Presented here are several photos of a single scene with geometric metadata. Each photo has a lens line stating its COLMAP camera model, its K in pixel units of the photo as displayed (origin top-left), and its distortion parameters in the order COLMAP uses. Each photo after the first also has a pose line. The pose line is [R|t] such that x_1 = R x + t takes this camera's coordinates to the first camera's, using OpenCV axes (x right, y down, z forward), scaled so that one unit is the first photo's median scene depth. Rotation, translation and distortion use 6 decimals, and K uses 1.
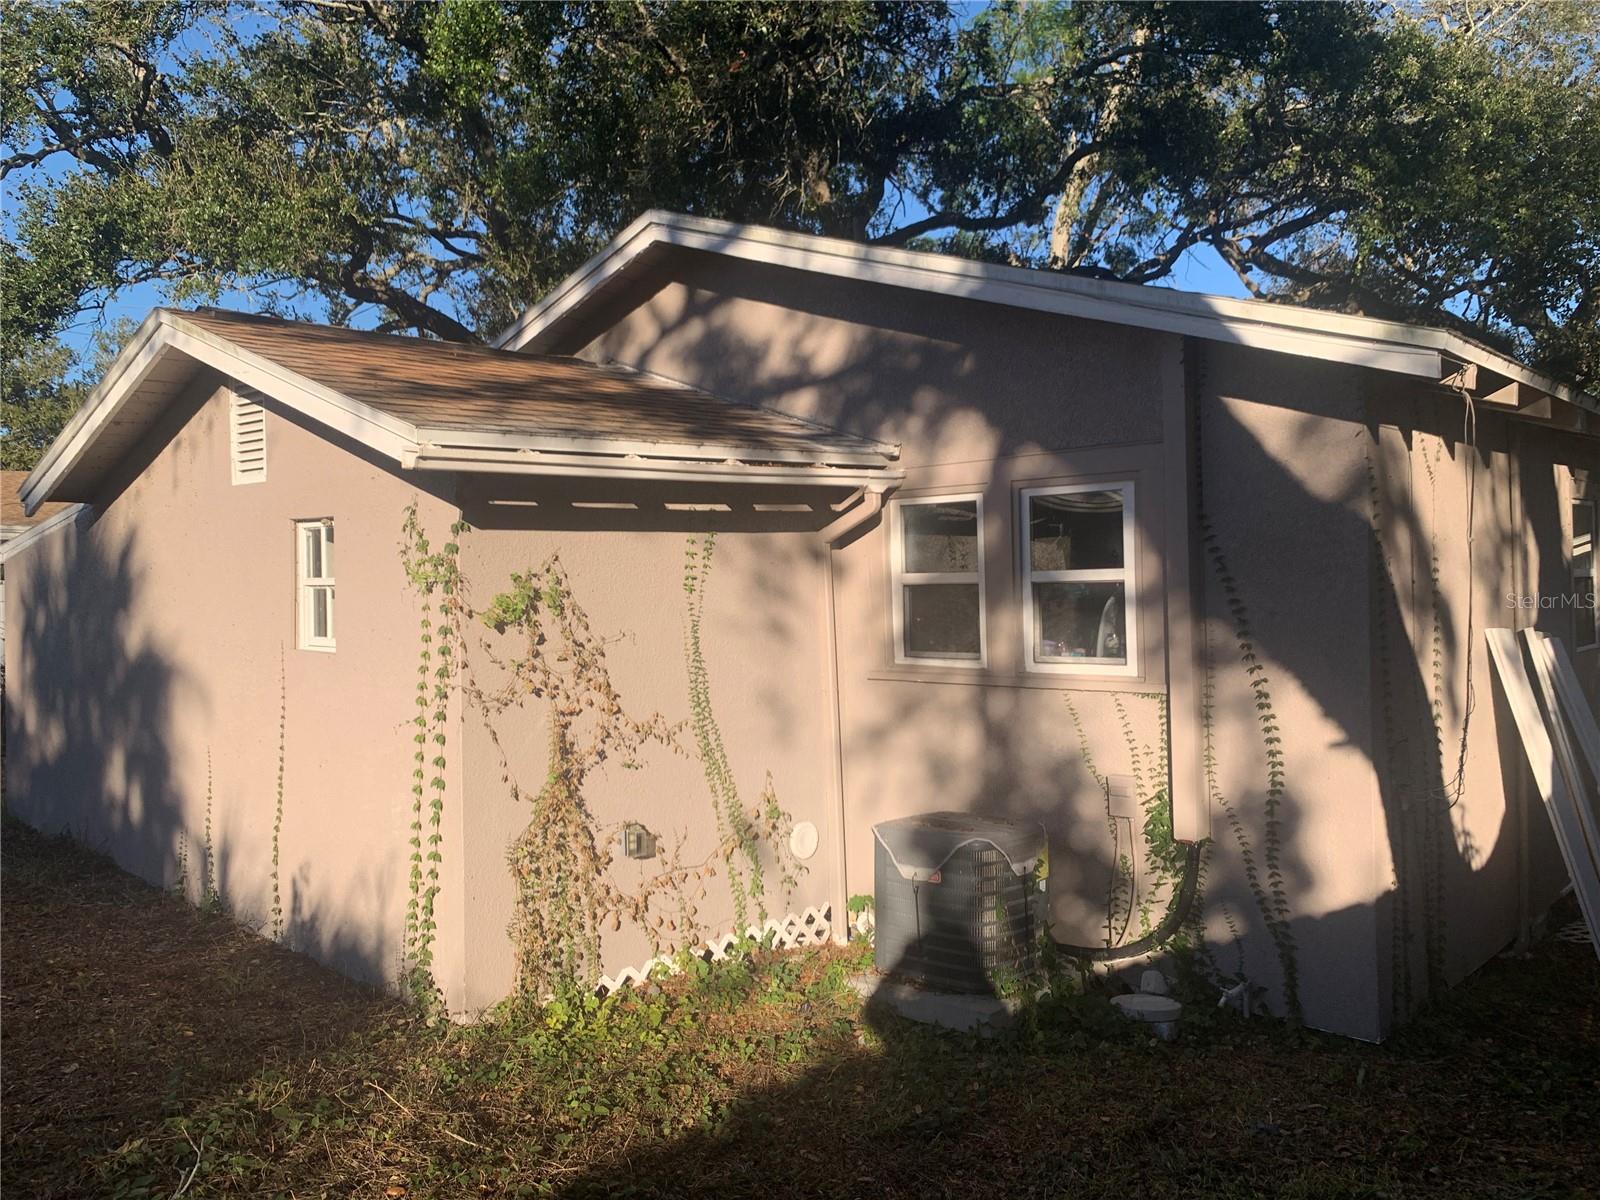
lens RADIAL K [[1223.9, 0, 798.2], [0, 1223.9, 603.0], [0, 0, 1]] dist [0.012153, -0.004552]
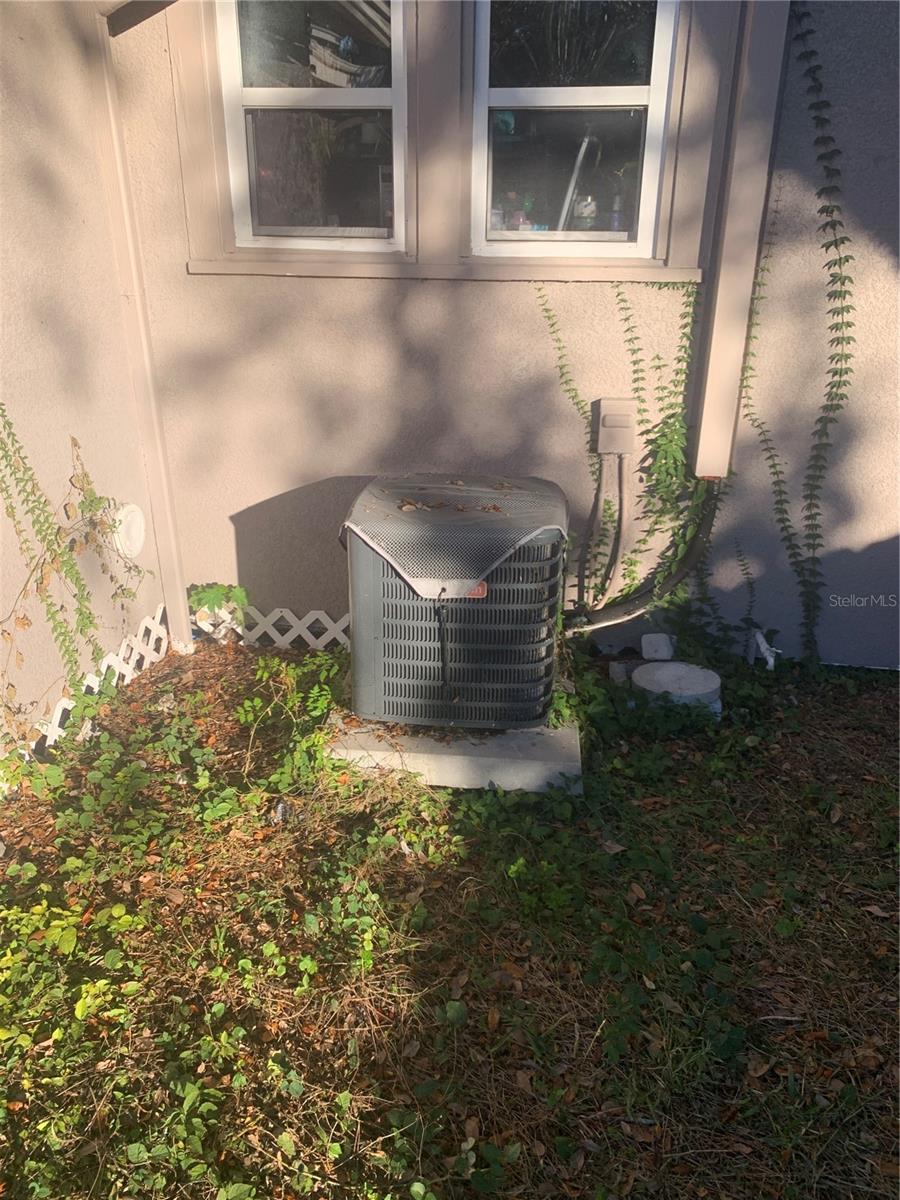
lens RADIAL K [[918.0, 0, 447.2], [0, 918.0, 593.6], [0, 0, 1]] dist [0.012153, -0.004552]
pose [[0.822429, -0.207935, 0.529503, -0.148275], [-0.011456, 0.924559, 0.380868, 0.037616], [-0.568752, -0.319303, 0.758002, 0.599280]]
